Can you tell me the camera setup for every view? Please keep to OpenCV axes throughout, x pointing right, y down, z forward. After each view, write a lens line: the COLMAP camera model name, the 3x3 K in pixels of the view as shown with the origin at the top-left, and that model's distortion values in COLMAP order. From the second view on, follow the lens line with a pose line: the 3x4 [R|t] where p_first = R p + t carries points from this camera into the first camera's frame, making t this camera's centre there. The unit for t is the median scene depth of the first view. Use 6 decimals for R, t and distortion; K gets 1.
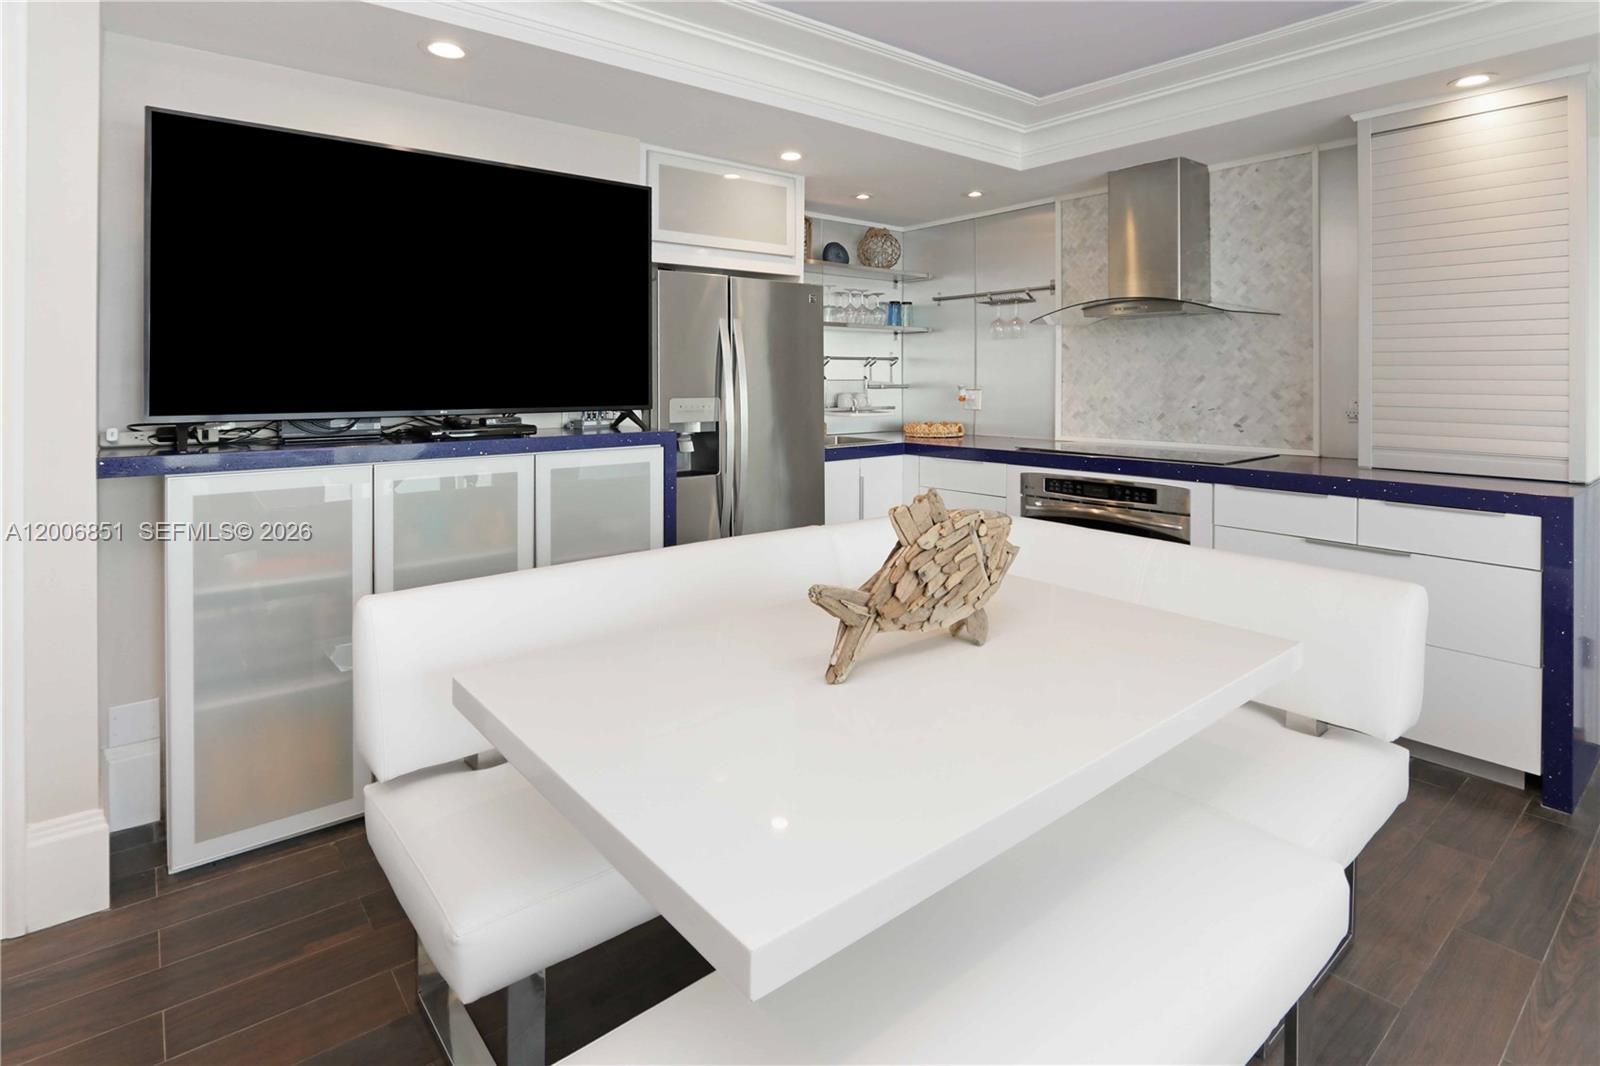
lens RADIAL K [[800.6, 0, 788.0], [0, 800.6, 378.6], [0, 0, 1]] dist [-0.014457, 0.003477]
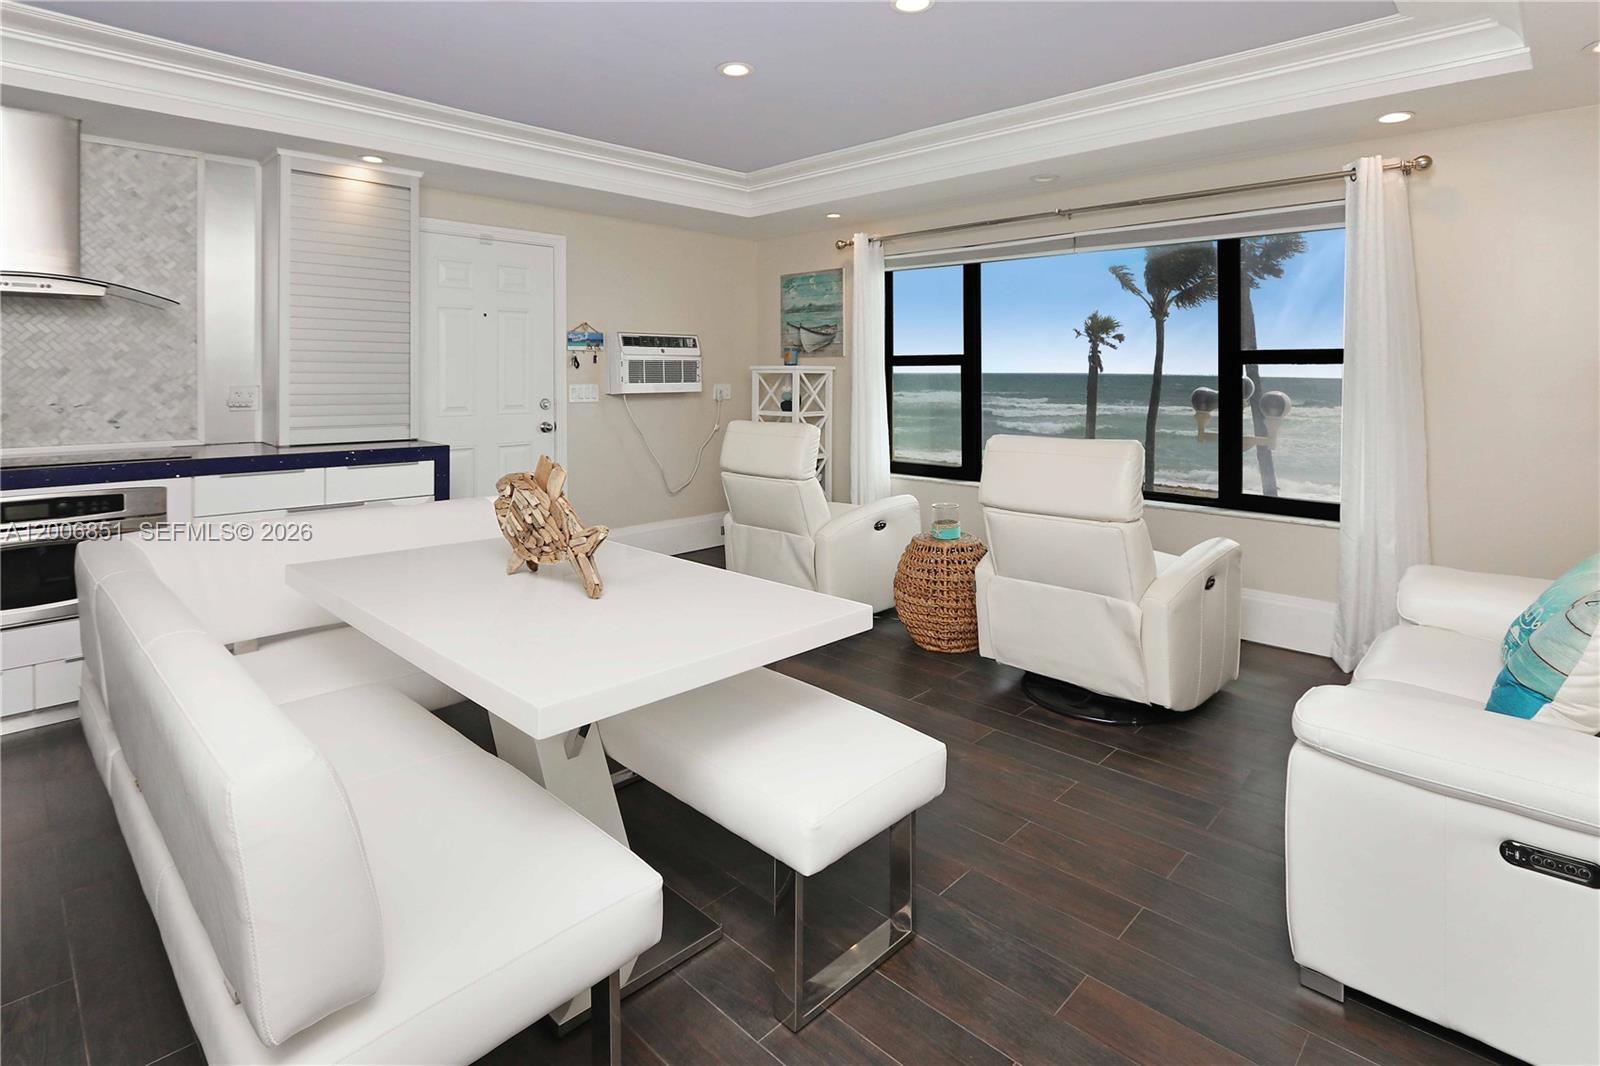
lens RADIAL K [[783.7, 0, 807.0], [0, 783.7, 379.5], [0, 0, 1]] dist [0.010553, -0.003518]
pose [[-0.128190, -0.006906, 0.991726, -0.467406], [-0.002175, 0.999975, 0.006682, 0.001283], [-0.991747, -0.001300, -0.128202, 0.314622]]
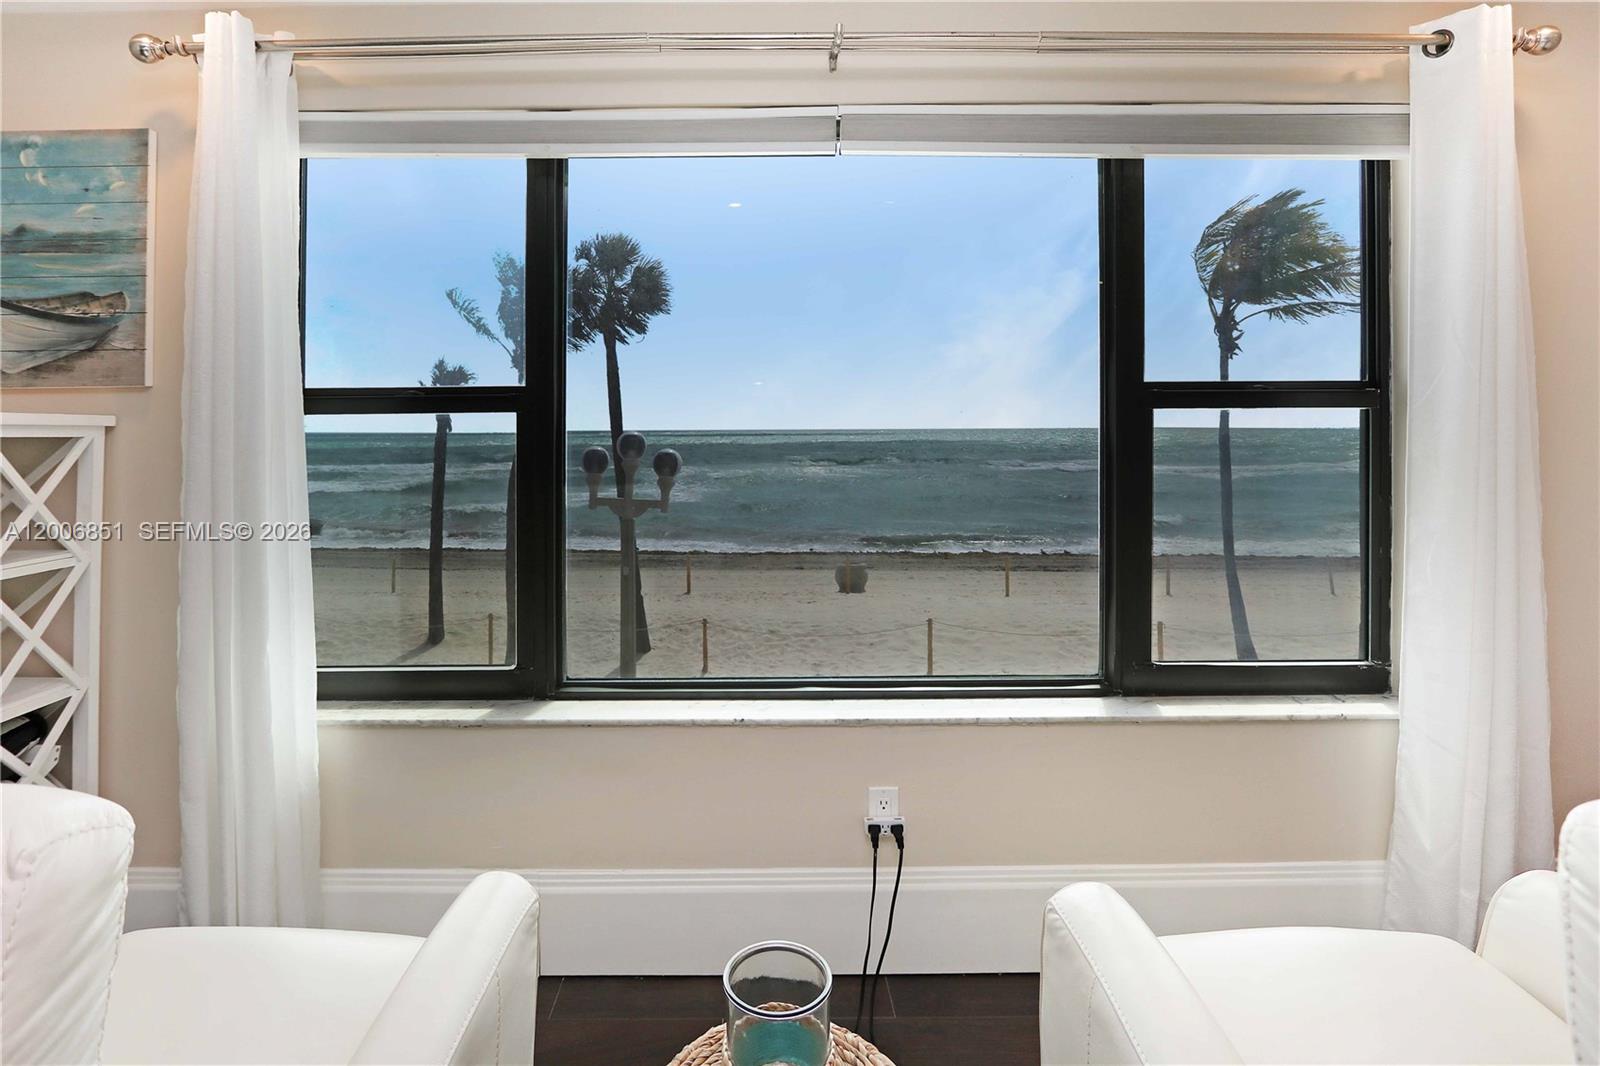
lens RADIAL K [[860.7, 0, 786.0], [0, 860.7, 408.8], [0, 0, 1]] dist [-0.002274, -0.006199]
pose [[-0.776674, 0.021370, 0.629540, 0.412035], [0.006538, 0.999644, -0.025868, -0.001539], [-0.629869, -0.015975, -0.776537, 0.217158]]
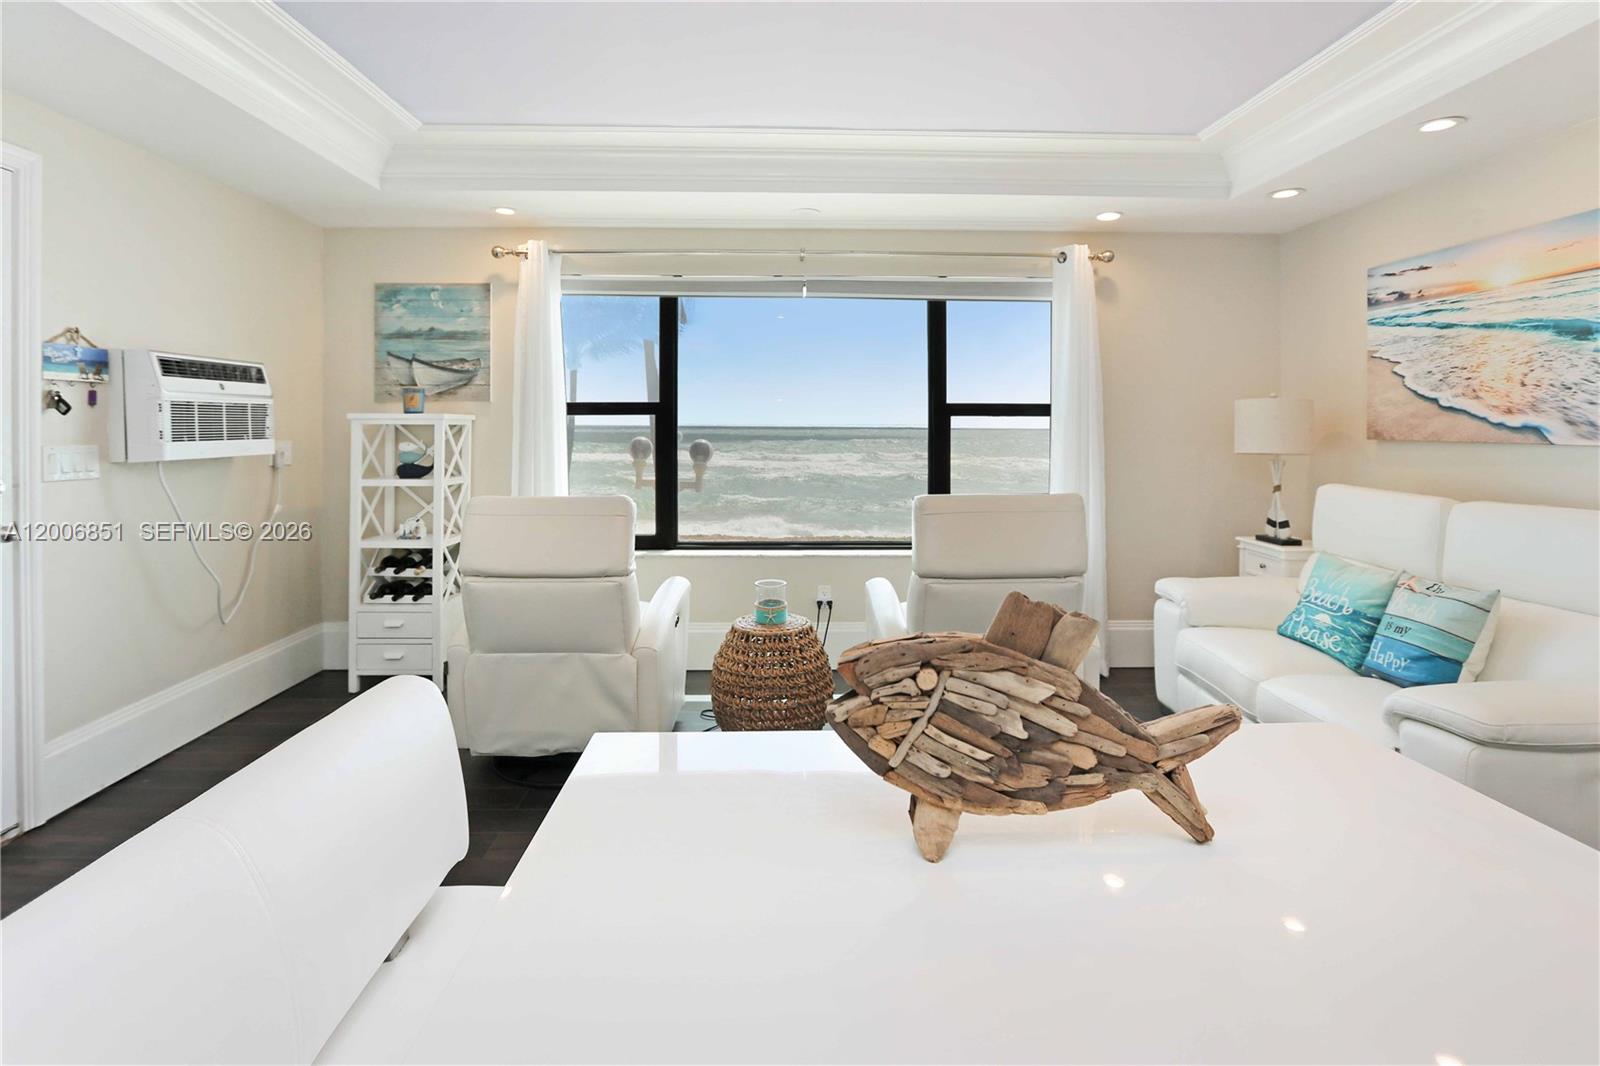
lens RADIAL K [[800.6, 0, 778.9], [0, 800.6, 425.4], [0, 0, 1]] dist [-0.014457, 0.003477]
pose [[-0.748869, -0.002989, 0.662711, -0.026793], [-0.003393, 0.999994, 0.000677, -0.000550], [-0.662709, -0.001742, -0.748875, 0.673390]]
